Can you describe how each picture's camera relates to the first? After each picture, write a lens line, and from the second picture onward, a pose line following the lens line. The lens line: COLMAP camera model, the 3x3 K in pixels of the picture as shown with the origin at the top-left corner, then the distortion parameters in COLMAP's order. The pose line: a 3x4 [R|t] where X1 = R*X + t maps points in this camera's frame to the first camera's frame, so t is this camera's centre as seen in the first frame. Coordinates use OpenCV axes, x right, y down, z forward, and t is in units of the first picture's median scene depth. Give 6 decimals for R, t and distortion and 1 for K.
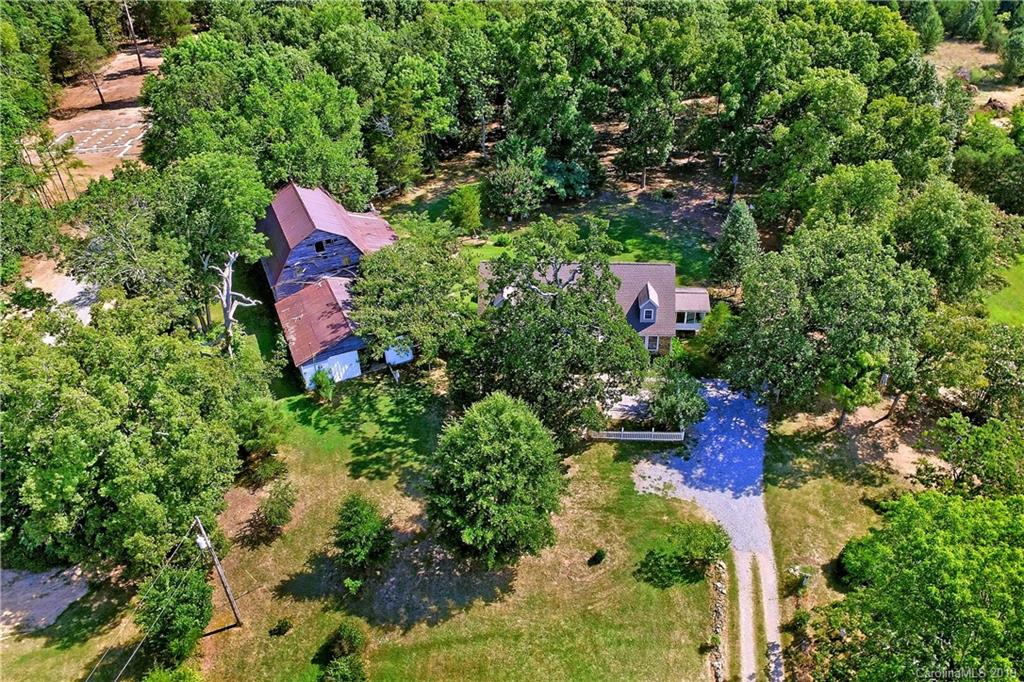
lens RADIAL K [[691.7, 0, 512.0], [0, 691.7, 341.0], [0, 0, 1]] dist [-0.058126, 0.002990]
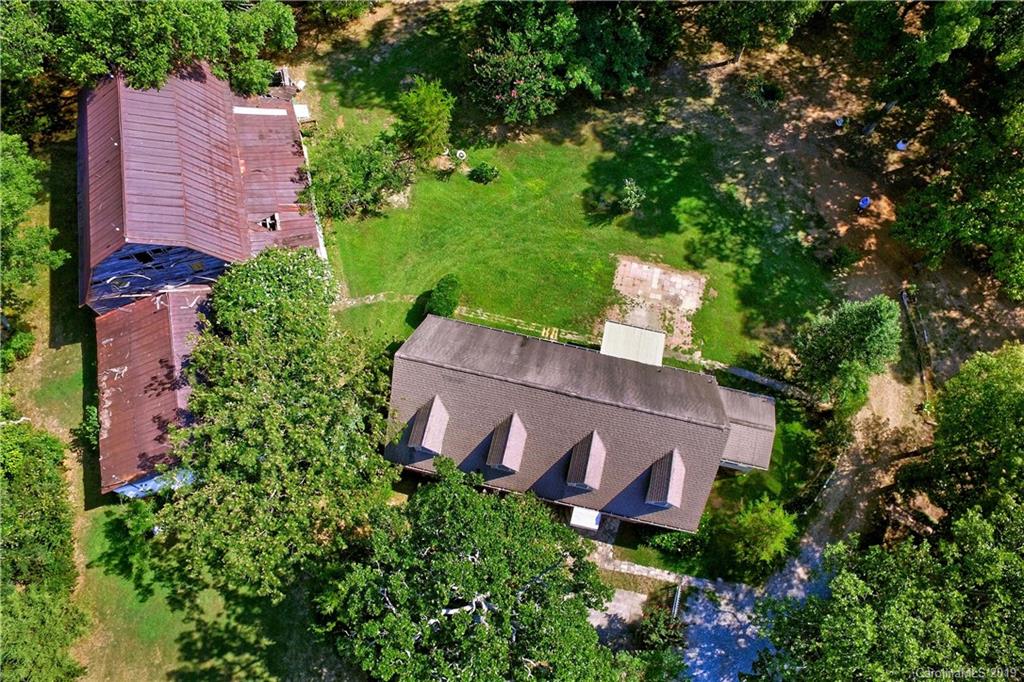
lens RADIAL K [[691.7, 0, 512.0], [0, 691.7, 341.0], [0, 0, 1]] dist [-0.058126, 0.002990]
pose [[0.989480, 0.143433, -0.018868, 0.046249], [-0.117058, 0.870437, 0.478160, -0.322711], [0.085008, -0.470922, 0.878070, 0.392480]]
